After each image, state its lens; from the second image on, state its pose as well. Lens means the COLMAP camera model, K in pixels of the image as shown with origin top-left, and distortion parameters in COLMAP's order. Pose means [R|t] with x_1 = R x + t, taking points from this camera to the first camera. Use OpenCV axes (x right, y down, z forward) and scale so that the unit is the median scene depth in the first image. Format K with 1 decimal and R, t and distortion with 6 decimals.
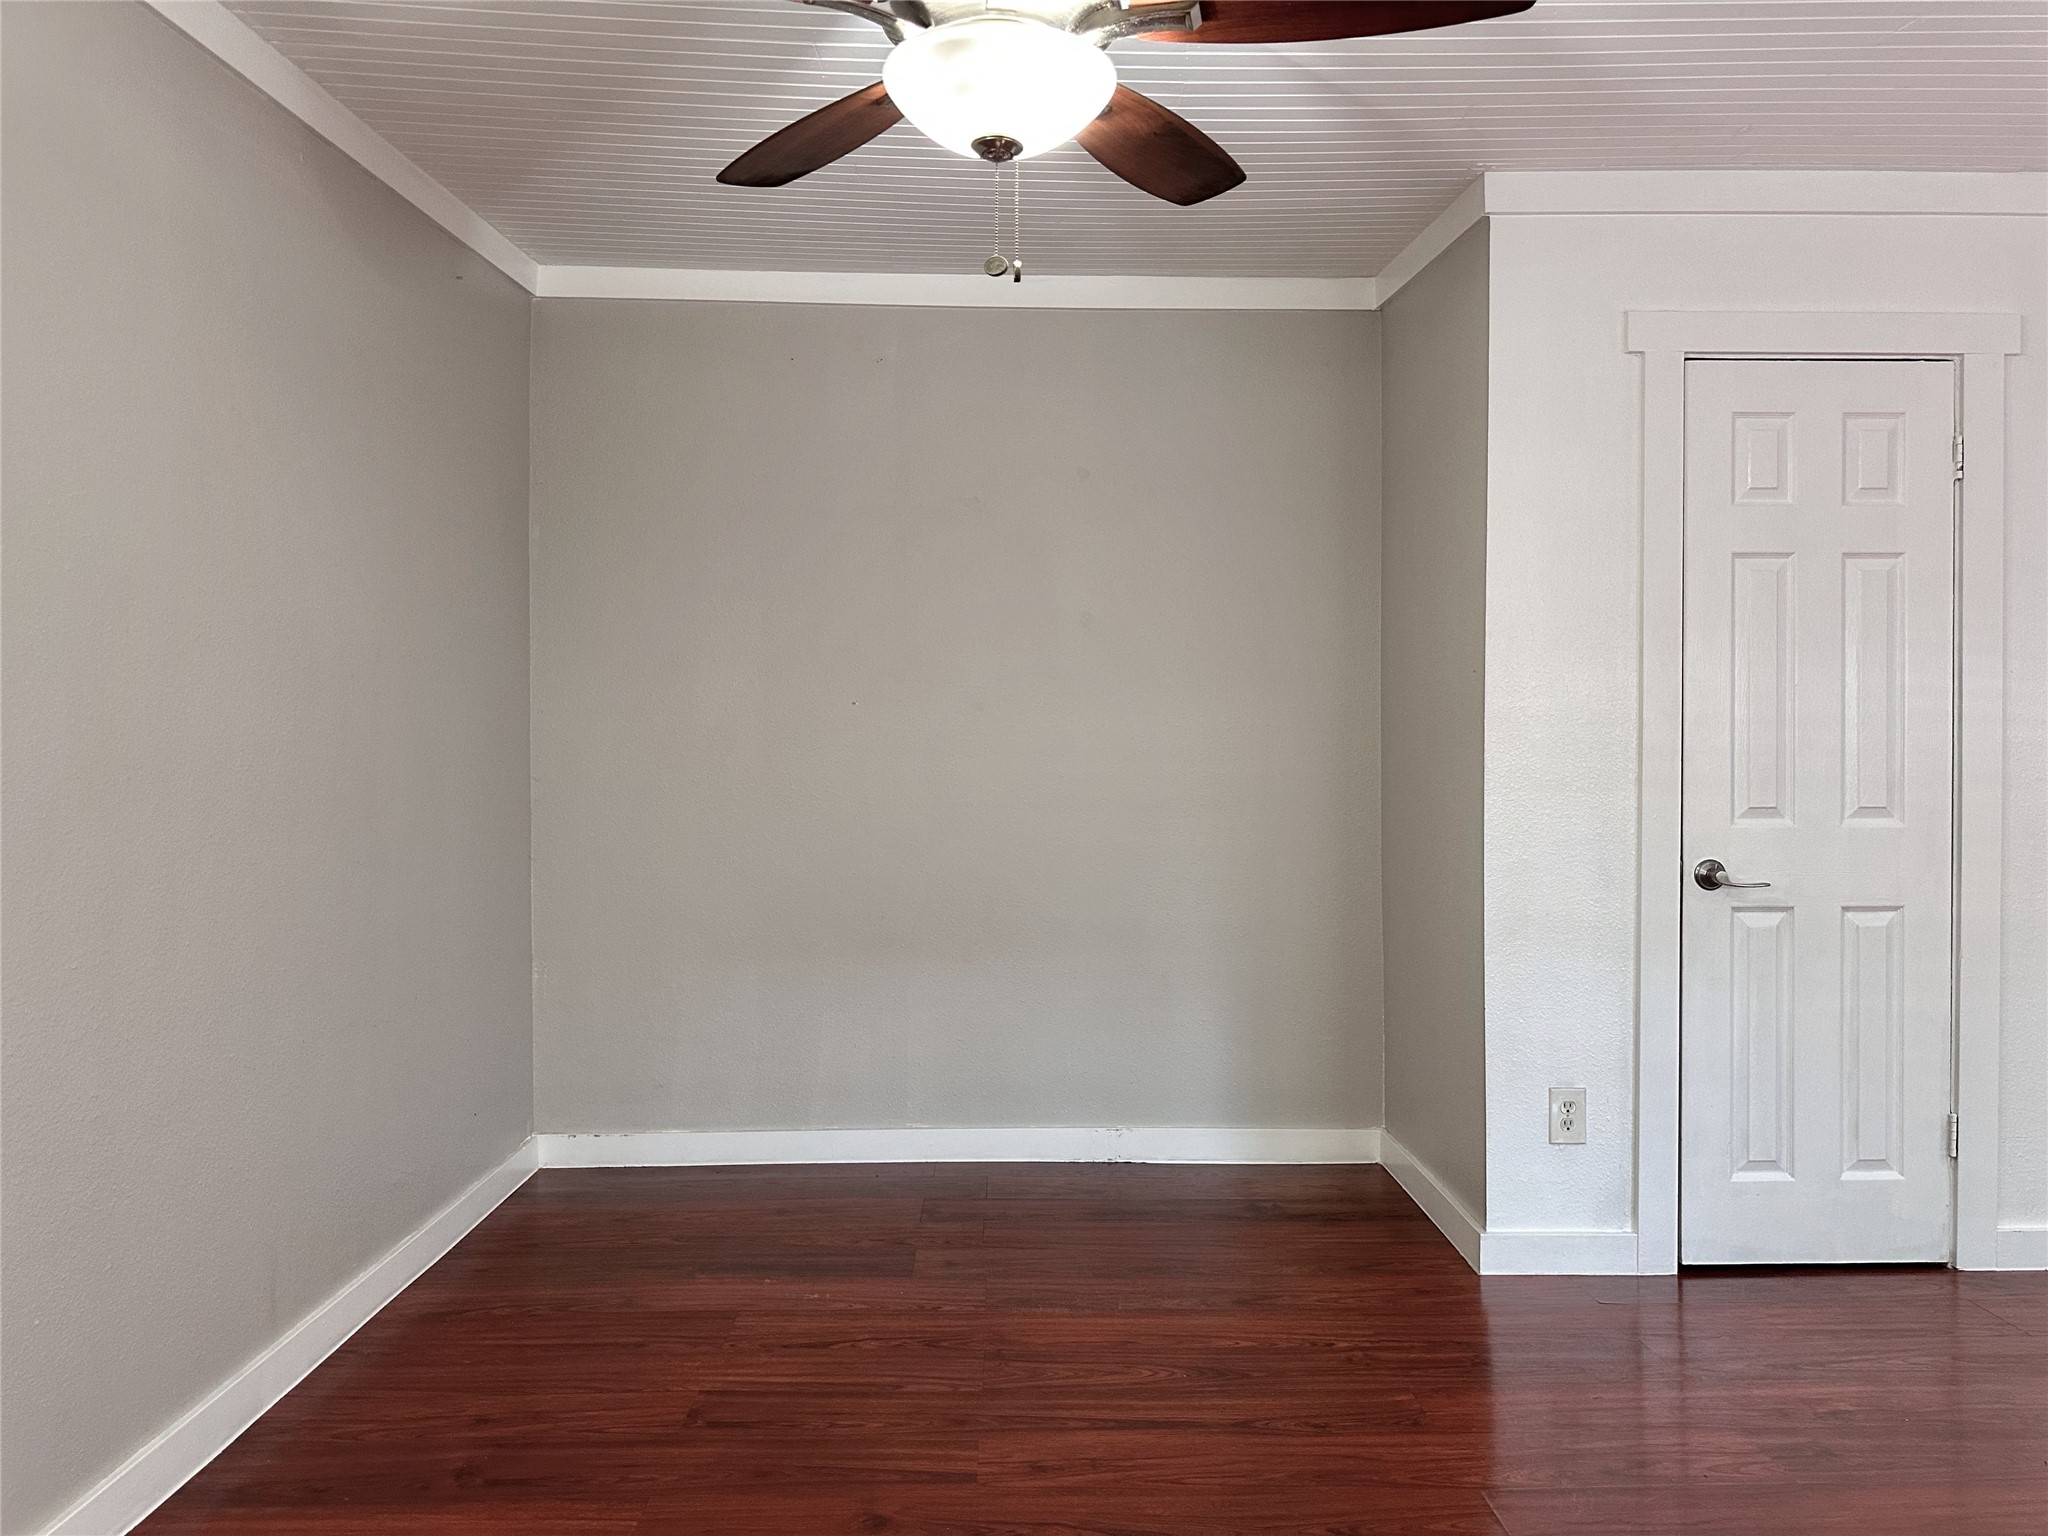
lens RADIAL K [[1442.6, 0, 1035.7], [0, 1442.6, 762.6], [0, 0, 1]] dist [0.041636, -0.057425]
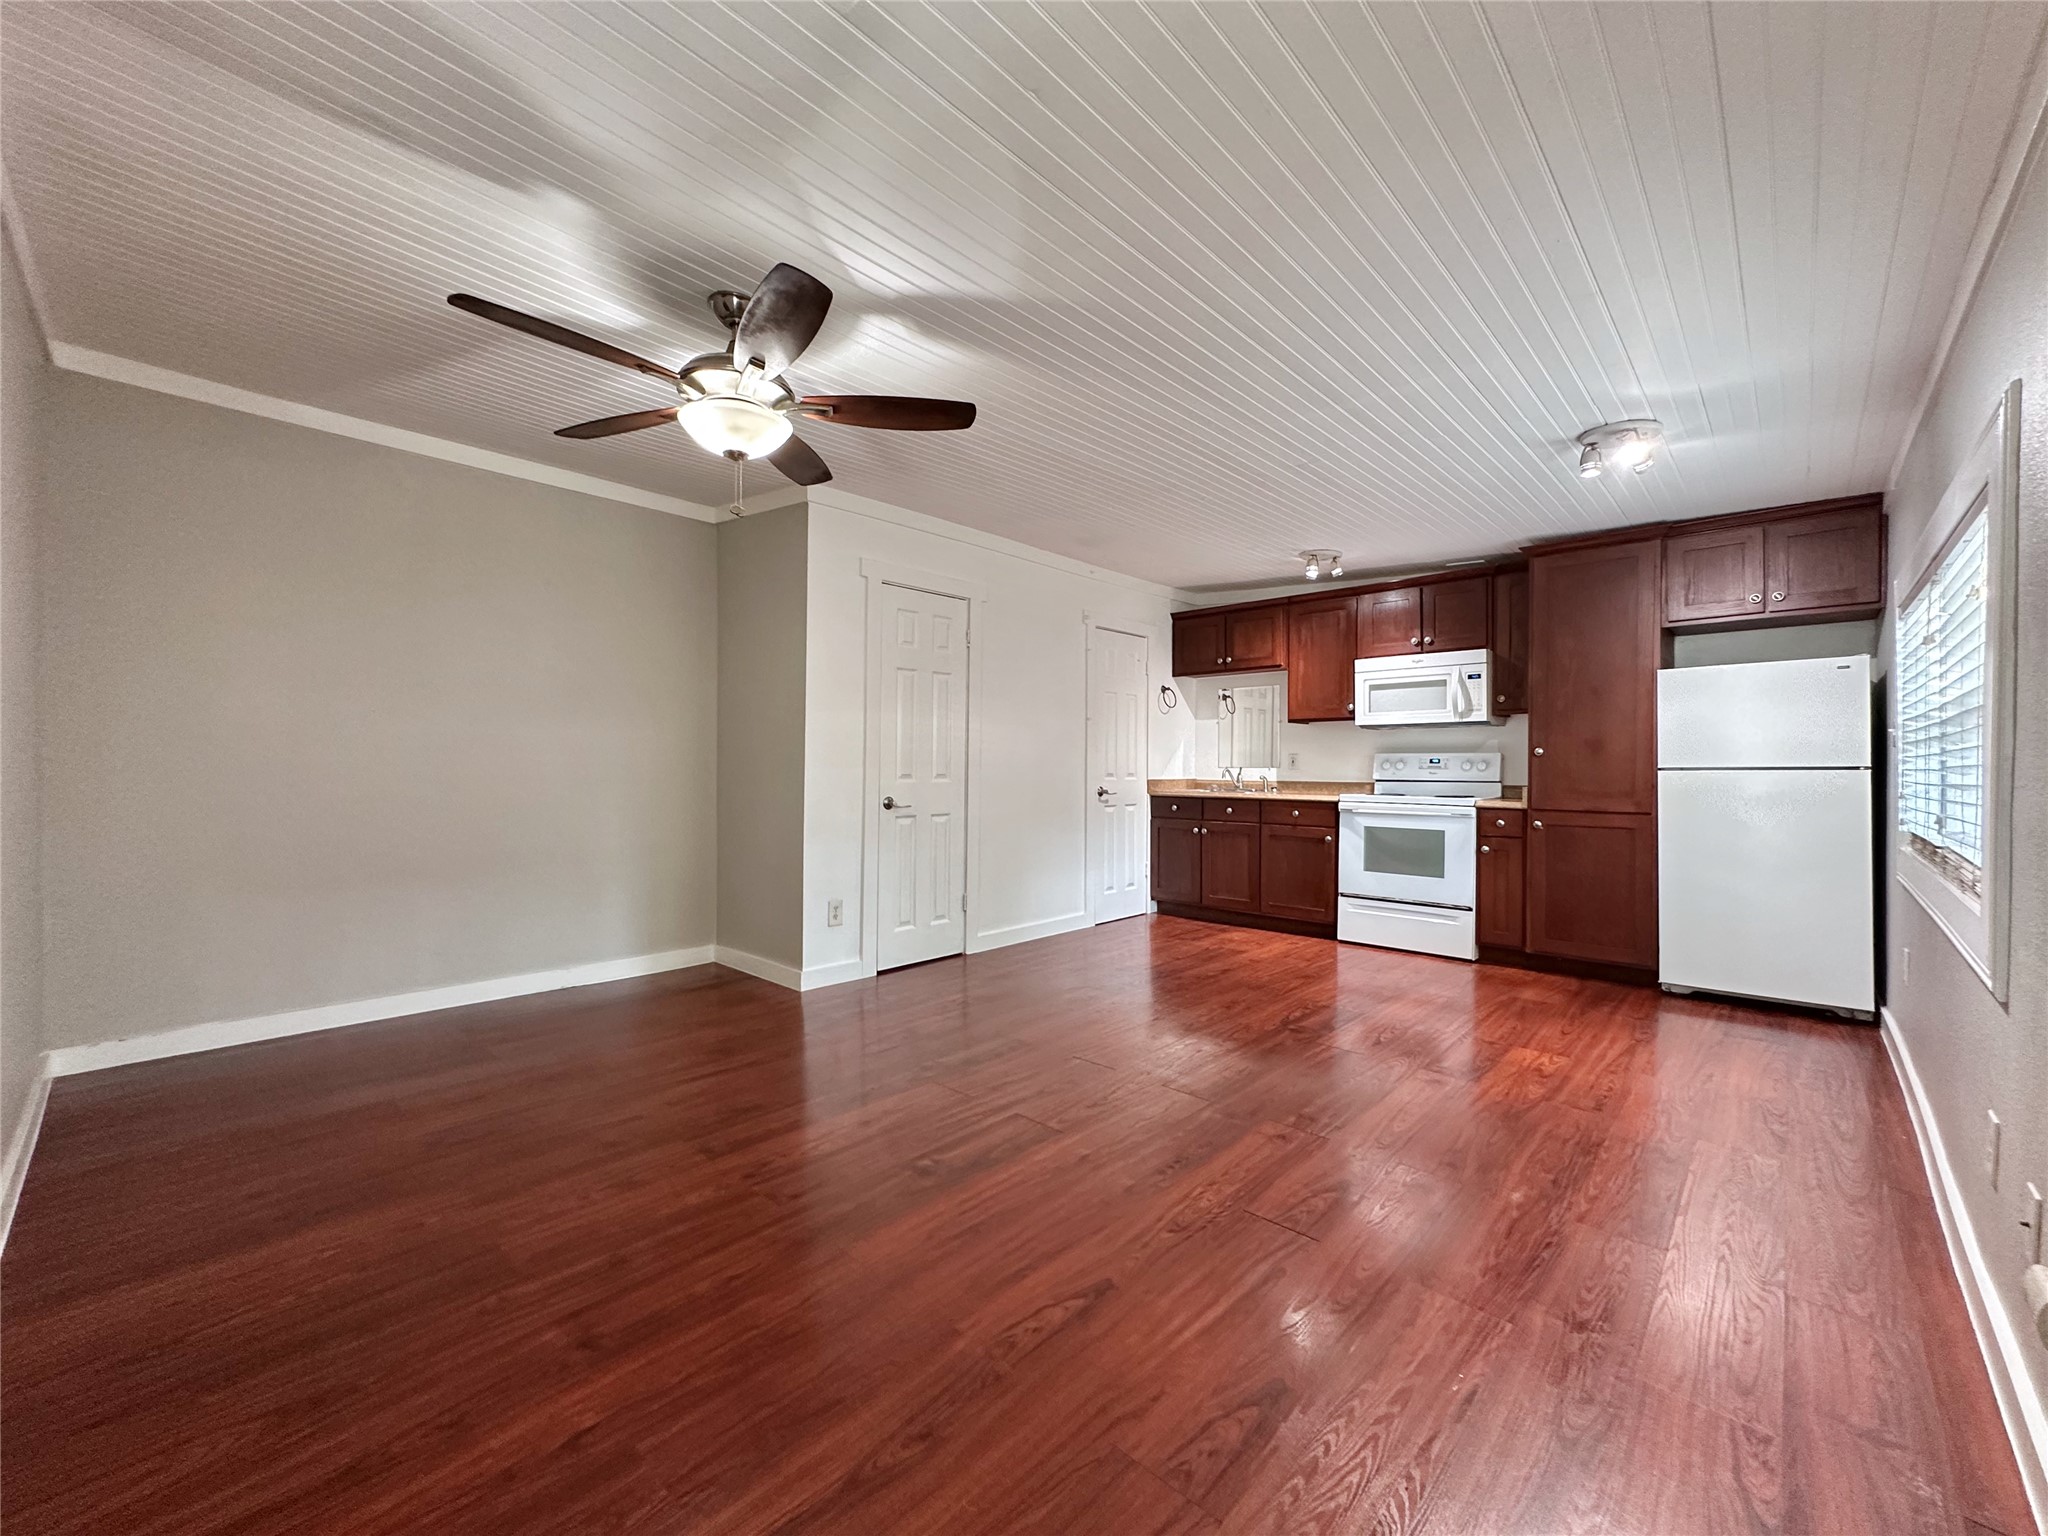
lens RADIAL K [[822.9, 0, 1024.0], [0, 822.9, 768.0], [0, 0, 1]] dist [-0.003393, 0.000937]
pose [[0.696993, 0.002973, 0.717072, -0.339137], [-0.001599, 0.999995, -0.002591, 0.023504], [-0.717076, 0.000659, 0.696995, -0.087841]]
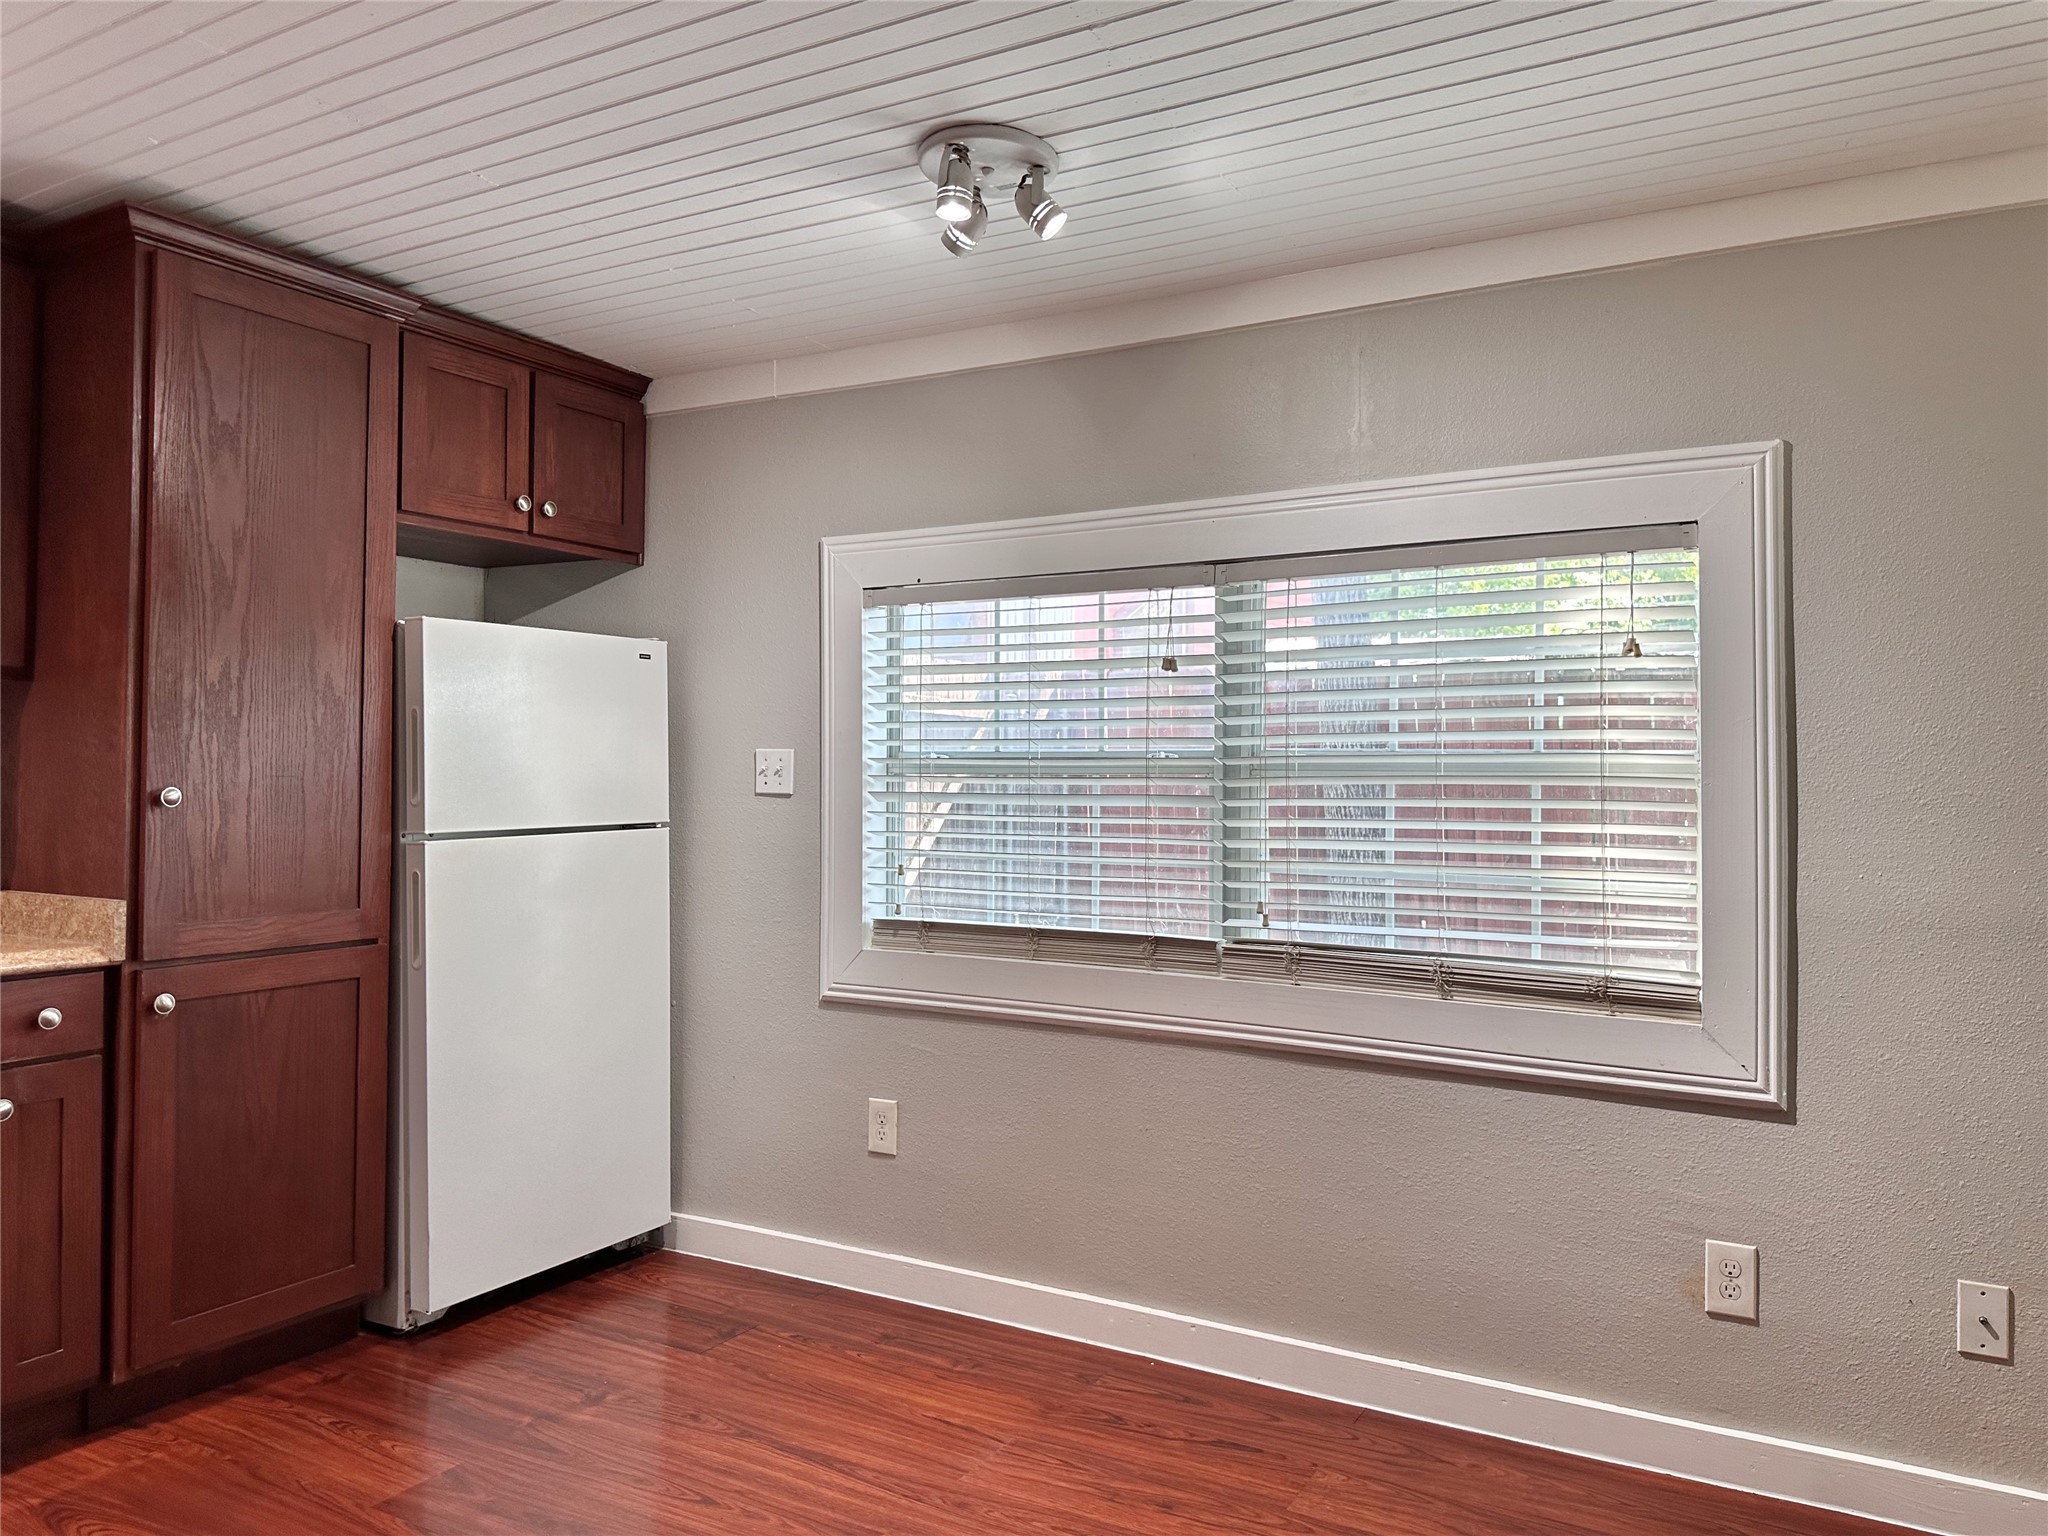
lens RADIAL K [[1460.6, 0, 1029.5], [0, 1460.6, 738.9], [0, 0, 1]] dist [0.057019, -0.074524]
pose [[-0.859857, 0.009970, 0.510438, 0.339919], [-0.001447, 0.999758, -0.021965, -0.024124], [-0.510533, -0.019625, -0.859634, 0.723053]]
